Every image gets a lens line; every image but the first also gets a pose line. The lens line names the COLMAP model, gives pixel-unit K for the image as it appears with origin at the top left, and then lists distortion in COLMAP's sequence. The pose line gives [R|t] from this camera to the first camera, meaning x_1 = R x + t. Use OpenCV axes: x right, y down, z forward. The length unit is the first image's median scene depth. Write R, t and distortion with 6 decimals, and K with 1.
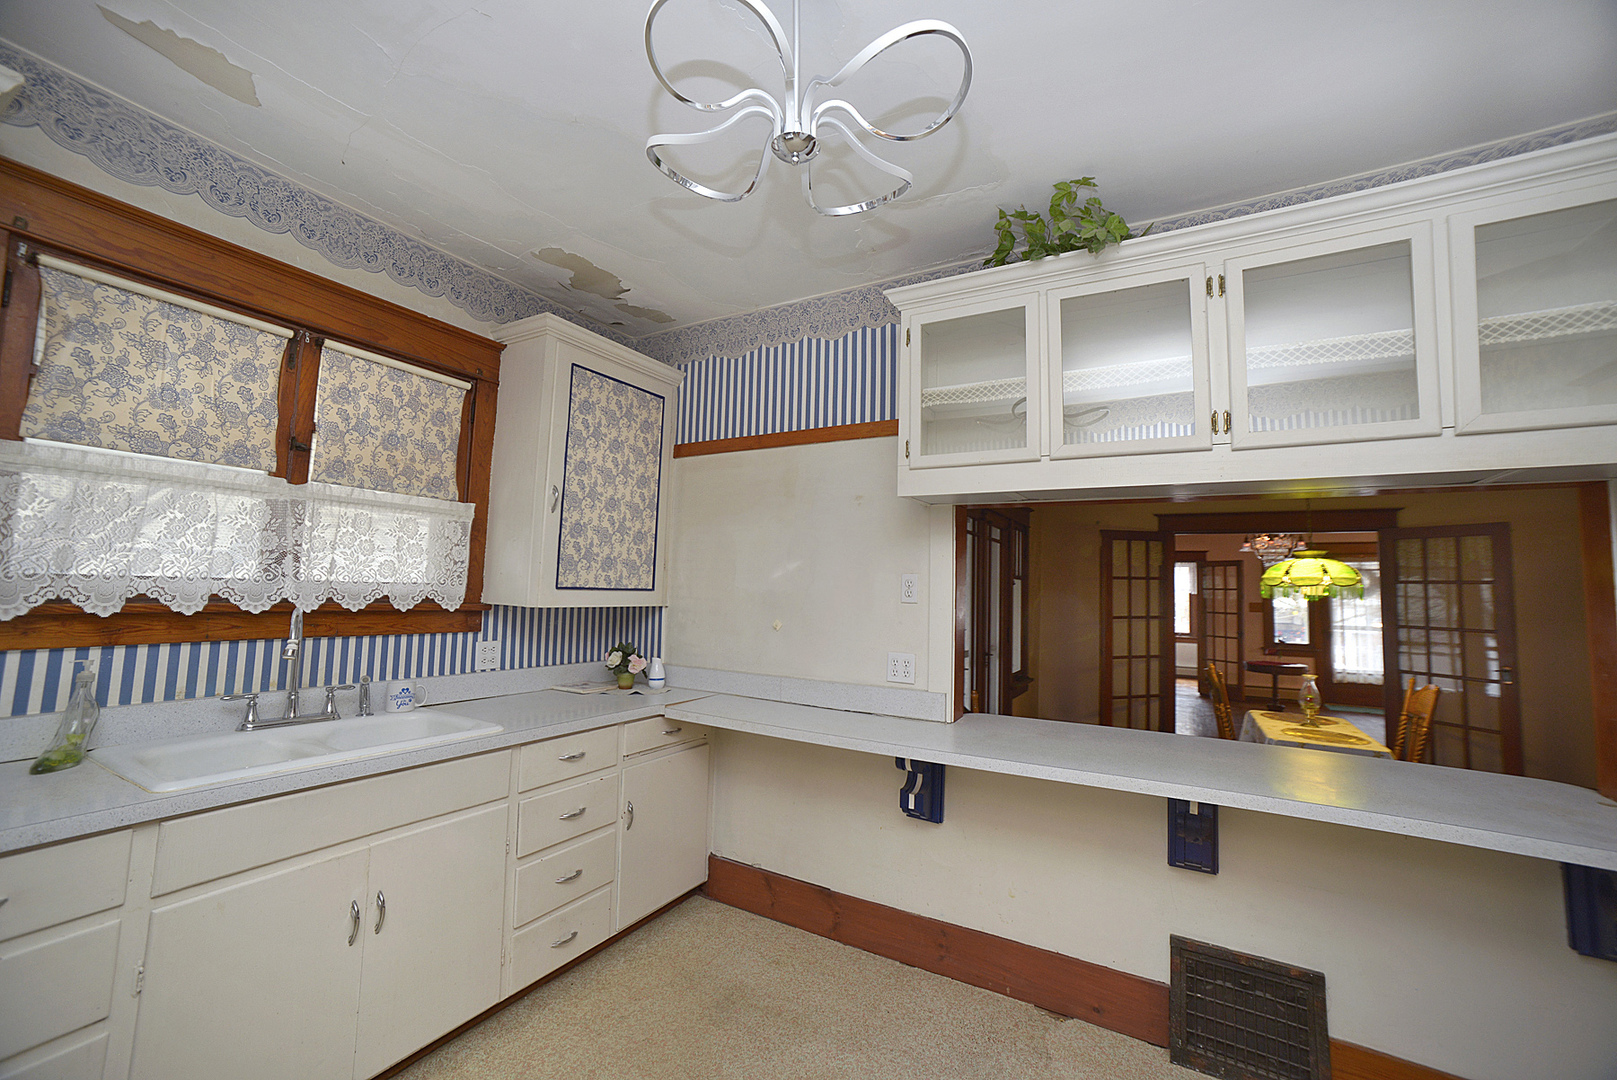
lens RADIAL K [[653.3, 0, 808.0], [0, 653.3, 542.3], [0, 0, 1]] dist [-0.017344, 0.001669]
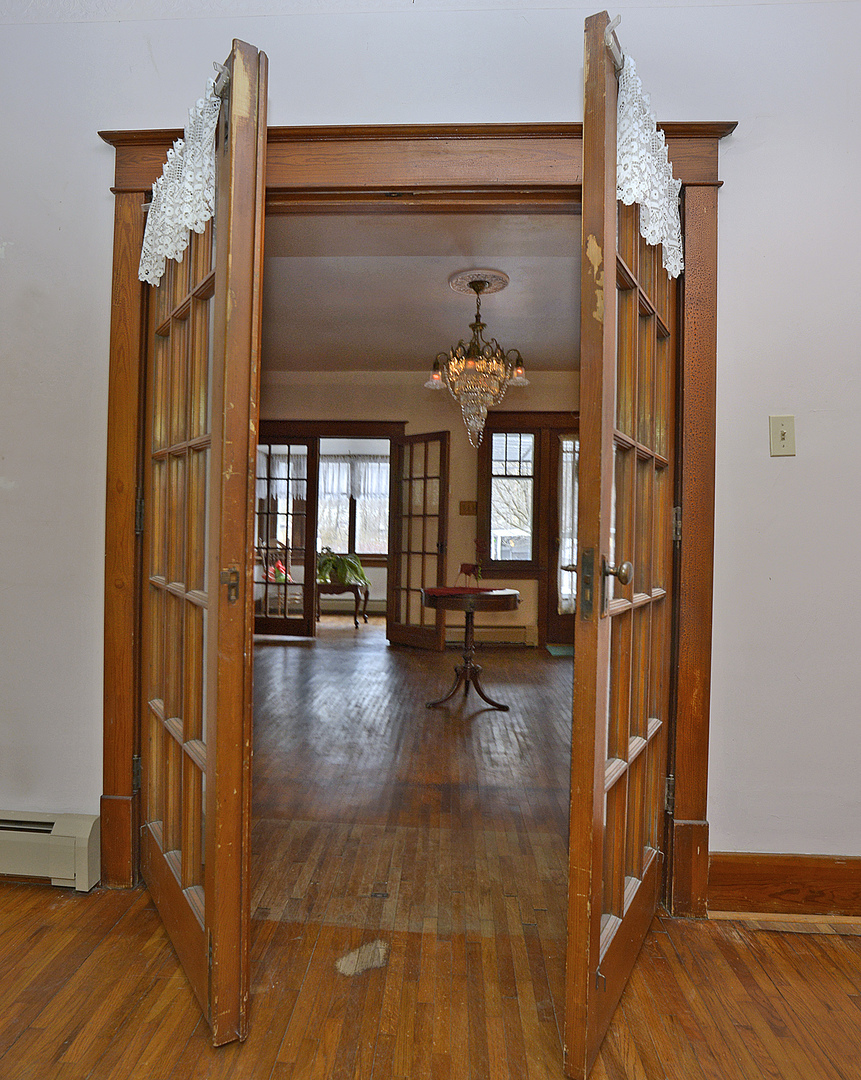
lens RADIAL K [[658.7, 0, 423.2], [0, 658.7, 538.7], [0, 0, 1]] dist [-0.002469, -0.001267]
pose [[0.893900, -0.010308, 0.448147, 0.852669], [-0.025665, 0.996919, 0.074125, 0.202126], [-0.447530, -0.077762, 0.890882, 1.024391]]
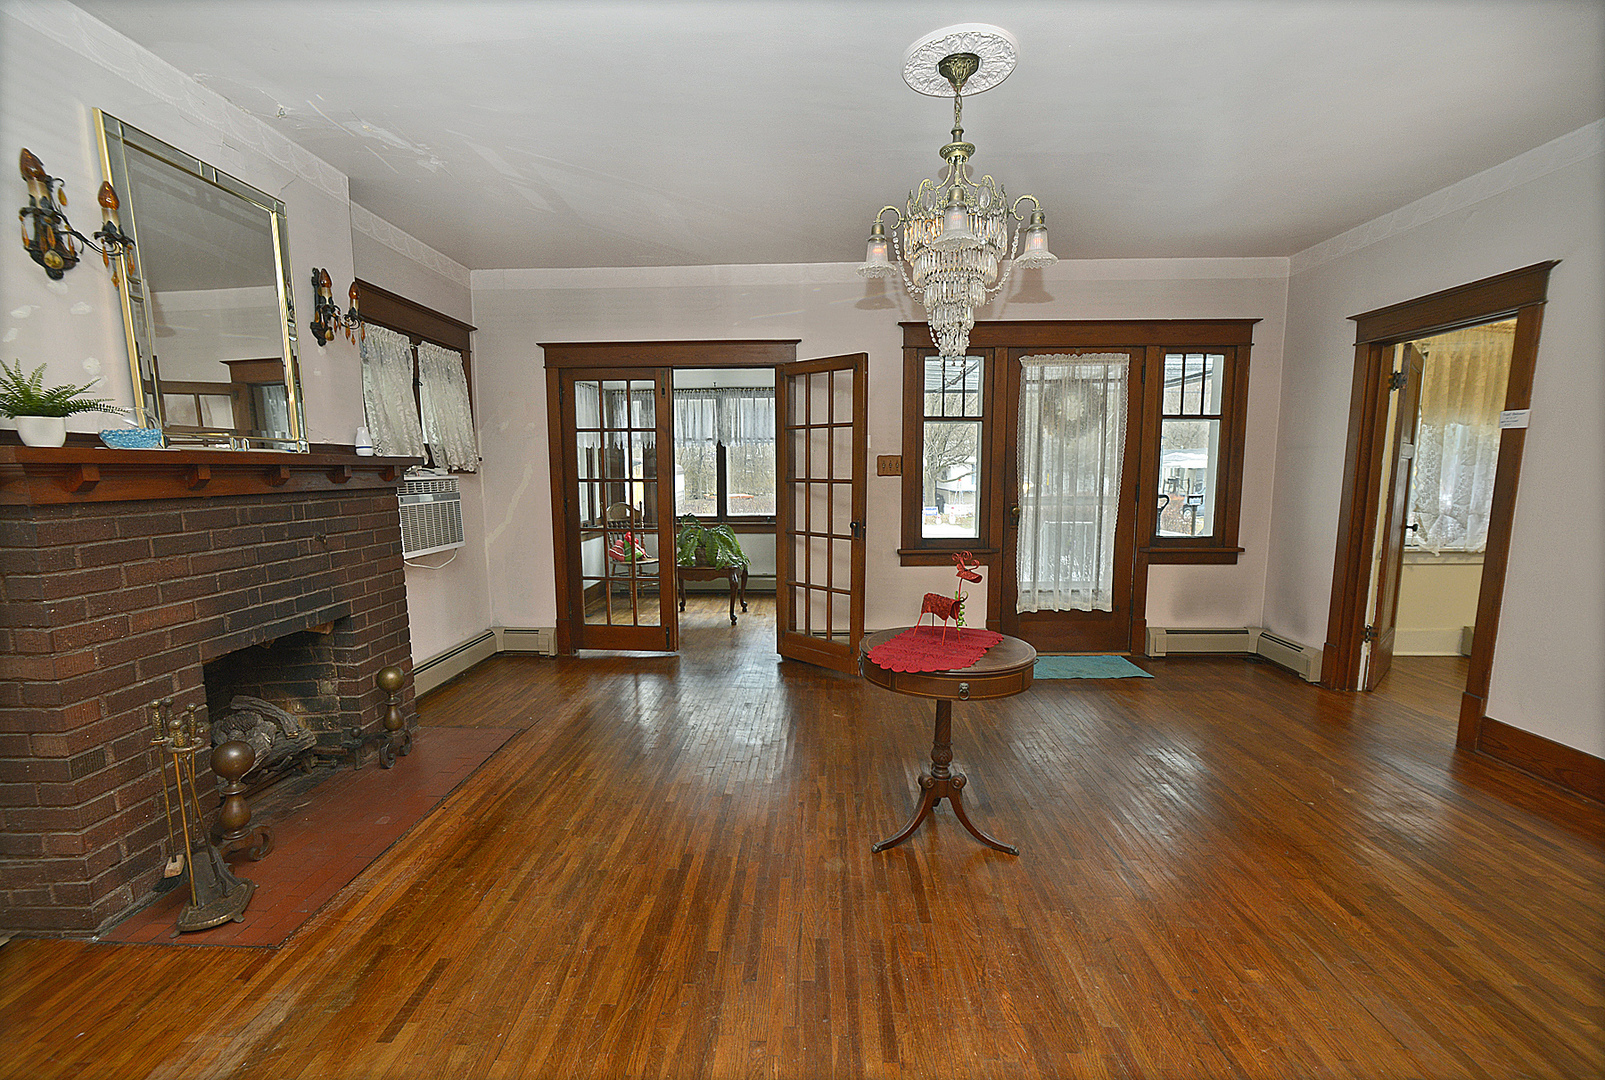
lens RADIAL K [[648.4, 0, 809.3], [0, 648.4, 537.2], [0, 0, 1]] dist [-0.017344, 0.001669]
pose [[0.877285, -0.084884, 0.472404, 1.021001], [-0.006874, 0.981914, 0.189201, 0.154449], [-0.479921, -0.169230, 0.860835, 1.513699]]
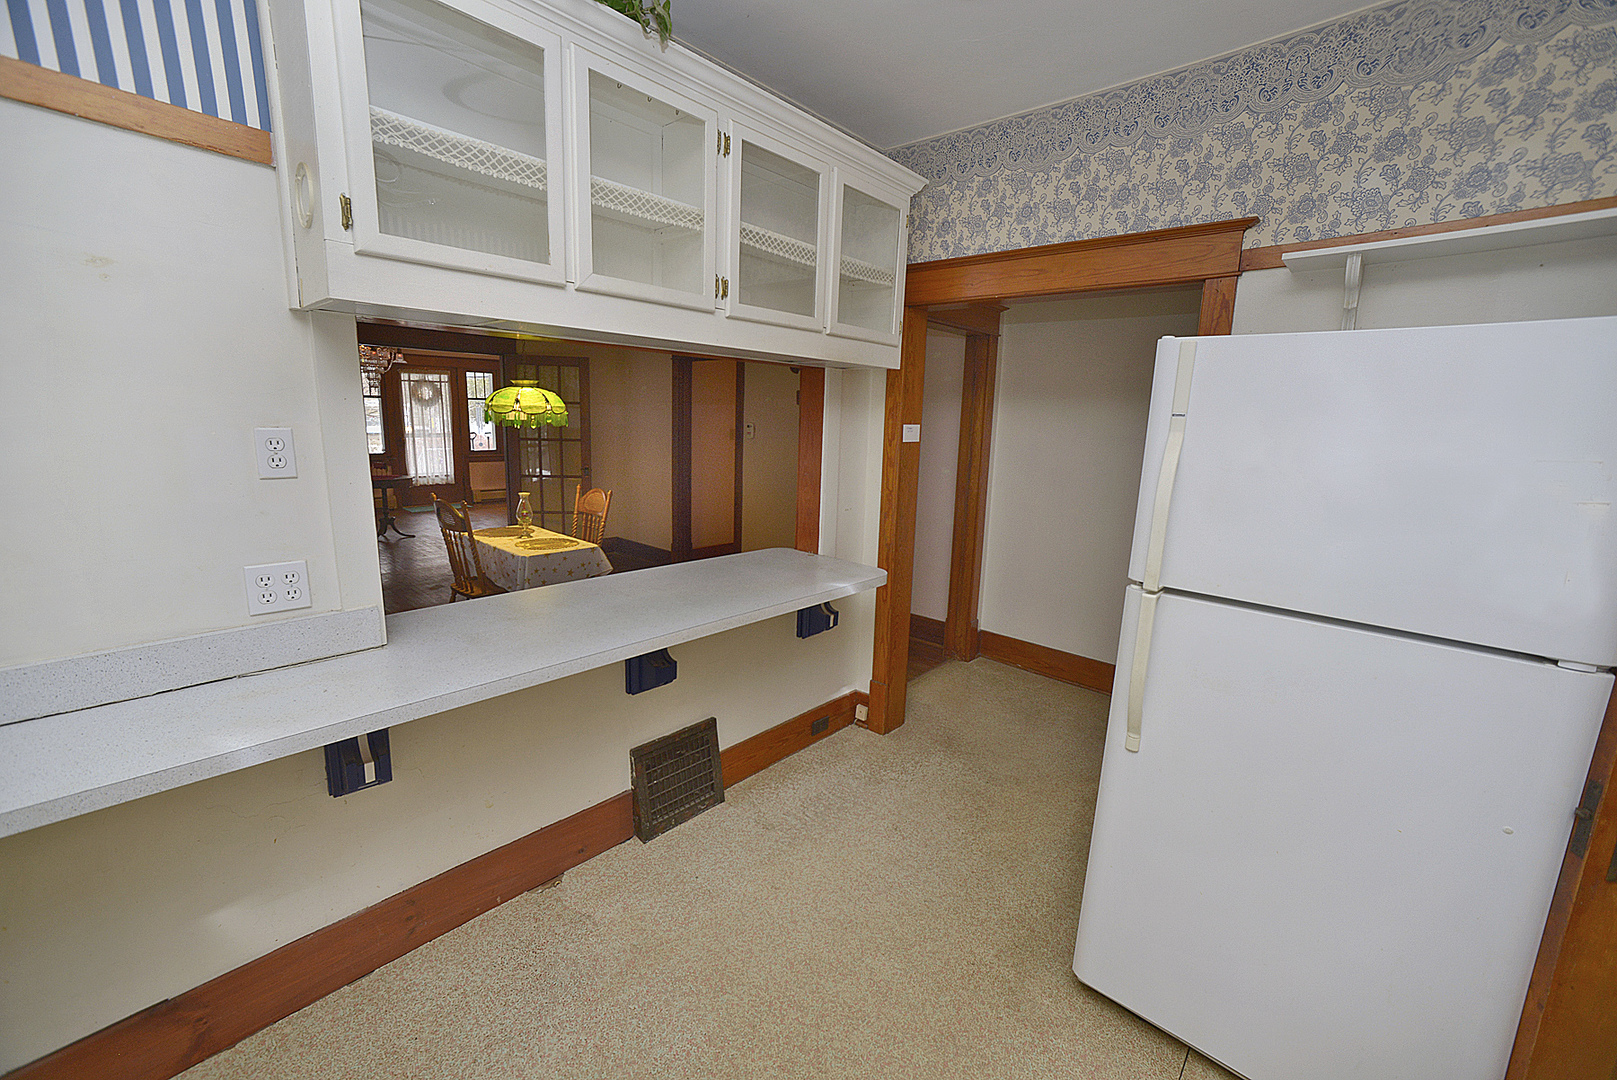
lens RADIAL K [[653.3, 0, 800.7], [0, 653.3, 535.8], [0, 0, 1]] dist [-0.017344, 0.001669]
pose [[0.223167, -0.200374, 0.953964, -0.222273], [-0.092209, 0.969917, 0.225296, -0.022362], [-0.970409, -0.138243, 0.197977, 0.308438]]
